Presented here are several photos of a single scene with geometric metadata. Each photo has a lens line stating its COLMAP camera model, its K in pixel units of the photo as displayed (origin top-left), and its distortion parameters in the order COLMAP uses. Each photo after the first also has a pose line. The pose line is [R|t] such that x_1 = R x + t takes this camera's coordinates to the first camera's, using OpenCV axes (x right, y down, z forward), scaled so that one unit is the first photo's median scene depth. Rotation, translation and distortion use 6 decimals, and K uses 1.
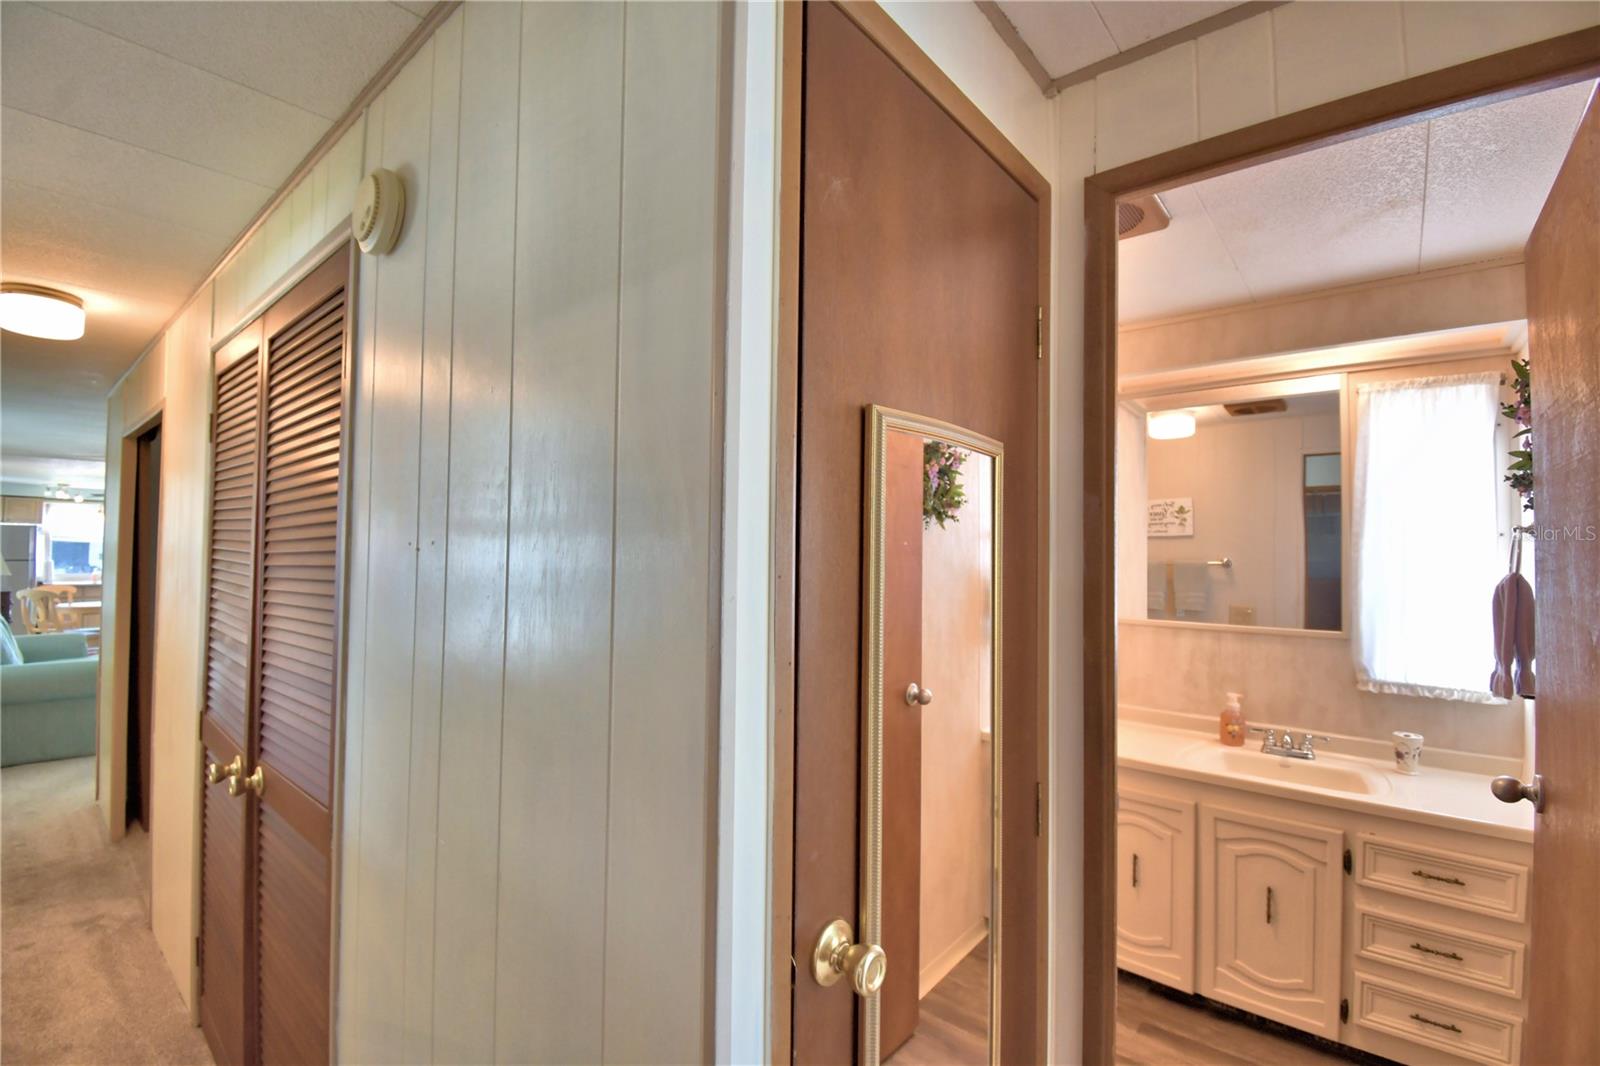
lens RADIAL K [[707.5, 0, 790.9], [0, 707.5, 532.9], [0, 0, 1]] dist [0.026919, -0.029932]
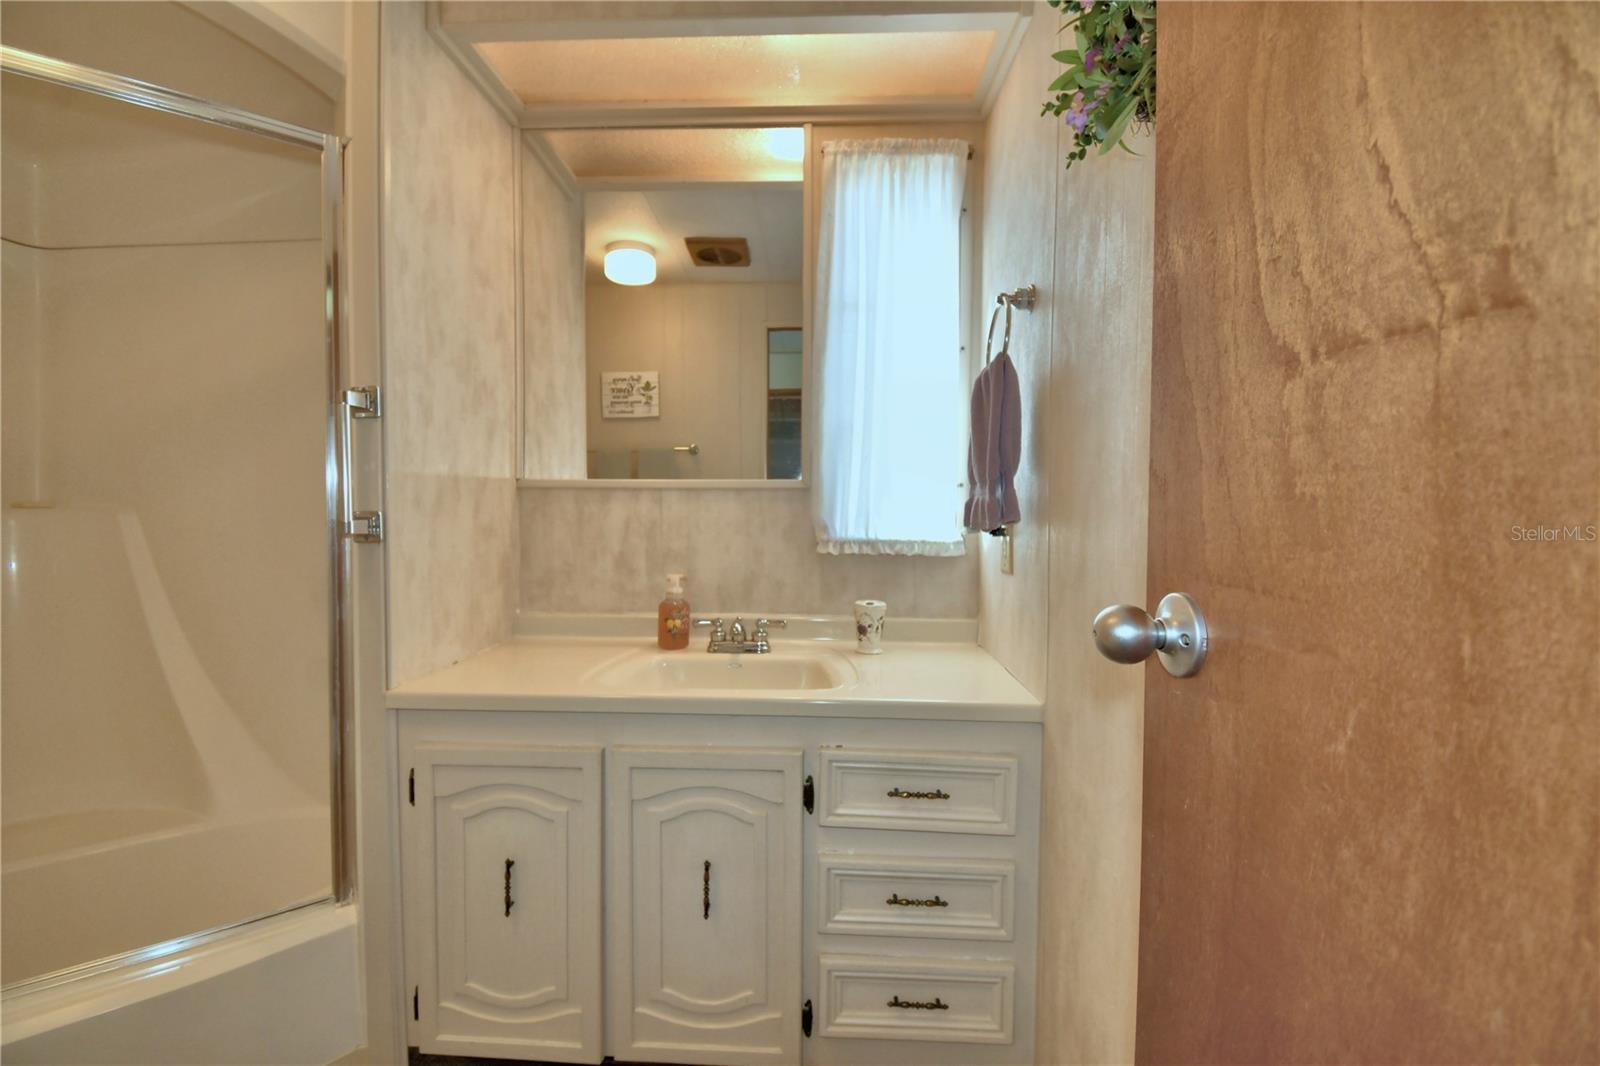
lens RADIAL K [[707.5, 0, 790.9], [0, 707.5, 532.9], [0, 0, 1]] dist [0.026919, -0.029932]
pose [[0.794968, -0.031451, 0.605835, 0.328656], [-0.011672, 0.997677, 0.067108, 0.153324], [-0.606539, -0.060421, 0.792755, 0.433374]]
